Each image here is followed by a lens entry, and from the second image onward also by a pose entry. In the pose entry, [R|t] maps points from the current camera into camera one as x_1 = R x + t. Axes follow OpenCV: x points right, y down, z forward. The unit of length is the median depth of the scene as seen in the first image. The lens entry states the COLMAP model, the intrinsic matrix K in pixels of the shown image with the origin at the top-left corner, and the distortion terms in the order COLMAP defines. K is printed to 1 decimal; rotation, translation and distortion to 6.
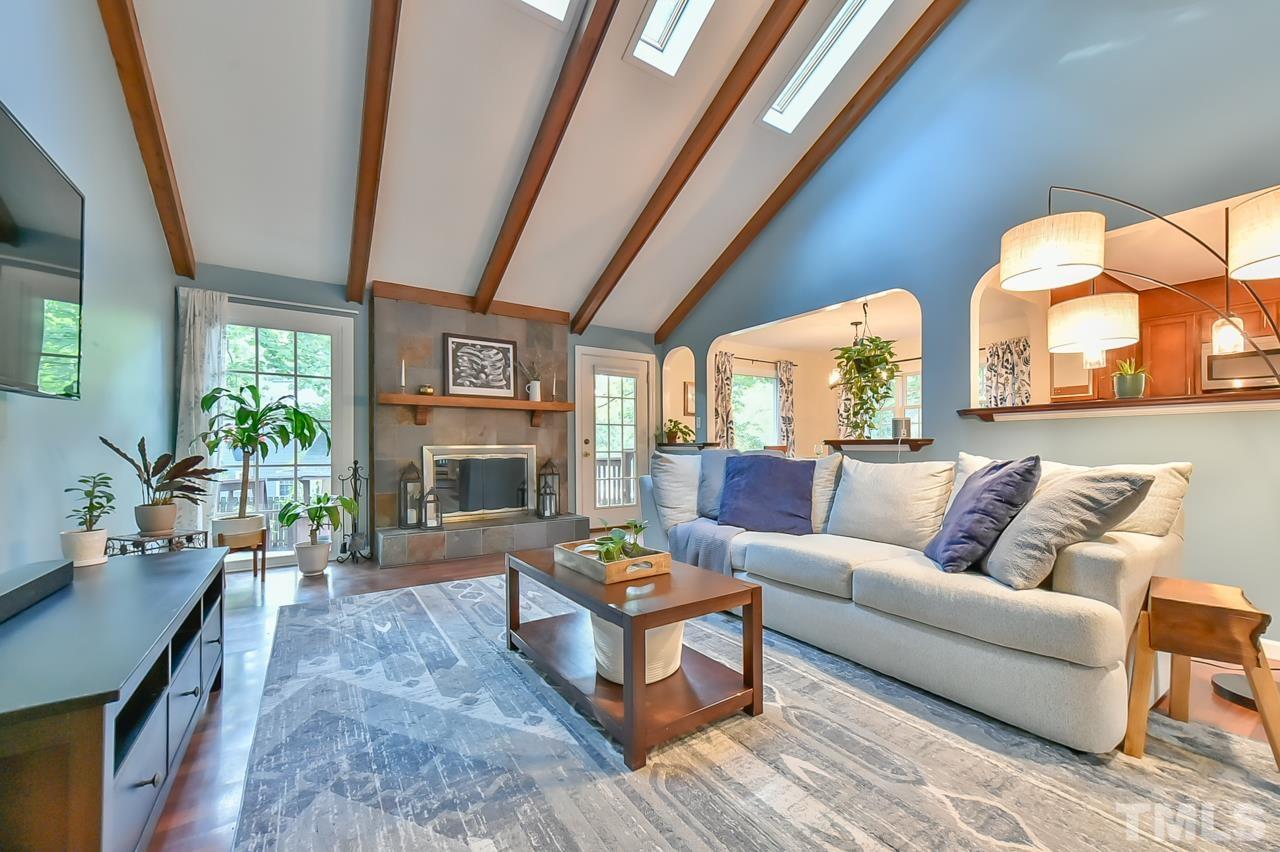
lens RADIAL K [[498.8, 0, 642.0], [0, 498.8, 435.5], [0, 0, 1]] dist [0.013815, -0.000222]
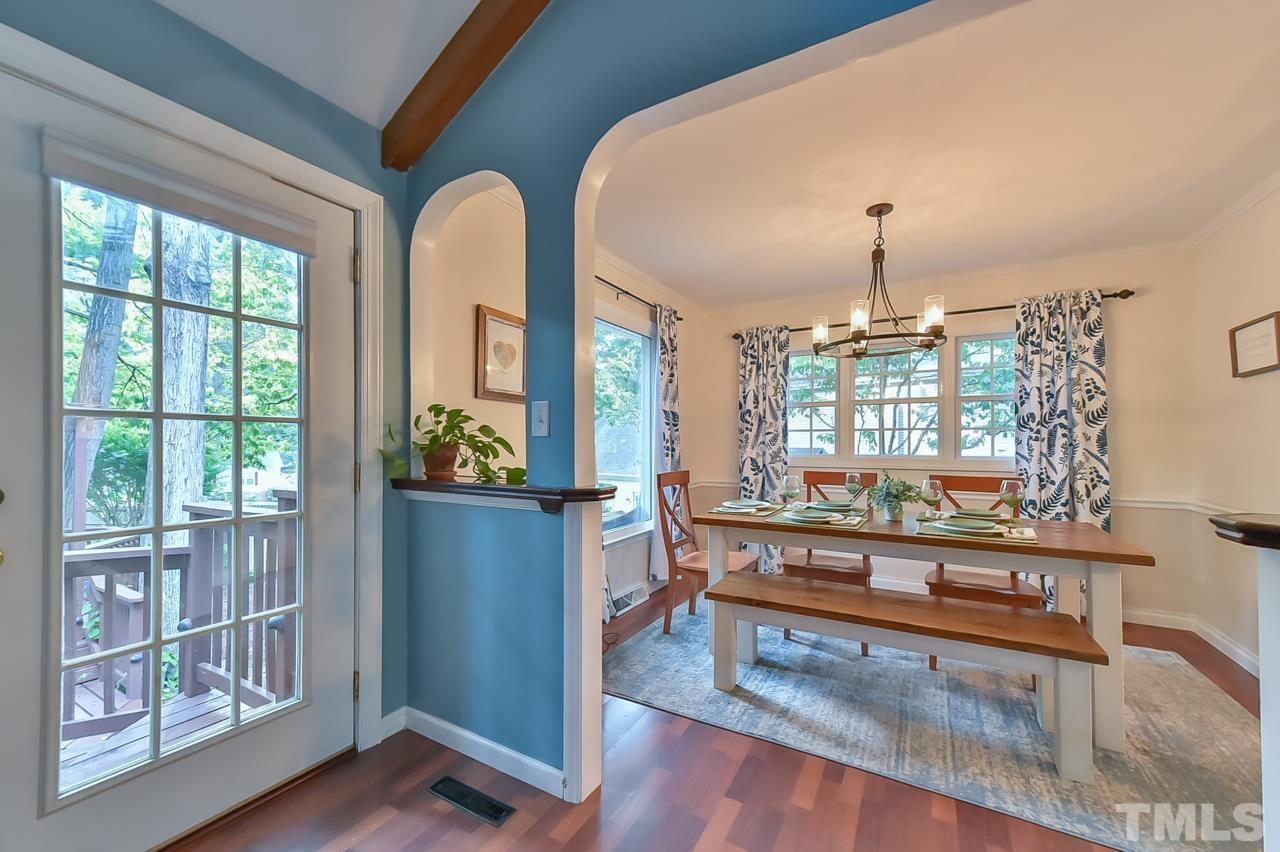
lens RADIAL K [[498.8, 0, 648.6], [0, 498.8, 440.3], [0, 0, 1]] dist [0.013815, -0.000222]
pose [[0.889539, 0.007618, 0.456796, 0.032053], [-0.015757, 0.999778, 0.014012, -0.016951], [-0.456588, -0.019662, 0.889461, 0.652192]]
